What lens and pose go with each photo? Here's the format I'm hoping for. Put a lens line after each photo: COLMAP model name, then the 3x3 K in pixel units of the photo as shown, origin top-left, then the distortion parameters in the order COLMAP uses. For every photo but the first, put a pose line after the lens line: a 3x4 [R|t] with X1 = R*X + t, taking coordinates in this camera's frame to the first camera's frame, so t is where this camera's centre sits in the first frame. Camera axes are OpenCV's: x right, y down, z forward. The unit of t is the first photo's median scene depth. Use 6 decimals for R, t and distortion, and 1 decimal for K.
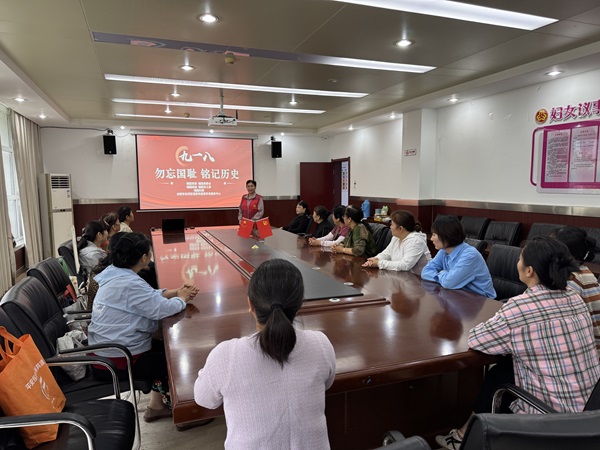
lens RADIAL K [[413.2, 0, 300.0], [0, 413.2, 225.0], [0, 0, 1]] dist [0.031032, -0.003627]
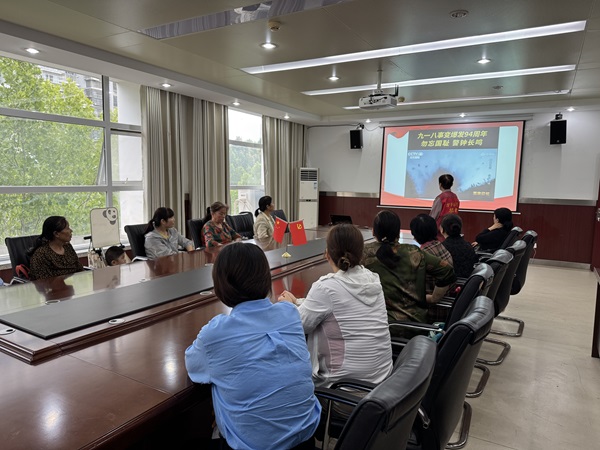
lens RADIAL K [[413.2, 0, 300.0], [0, 413.2, 225.0], [0, 0, 1]] dist [0.031032, -0.003627]
pose [[0.618471, 0.110053, -0.778063, 0.259001], [-0.103931, 0.992902, 0.057828, -0.028210], [0.778904, 0.045100, 0.625519, 0.263660]]
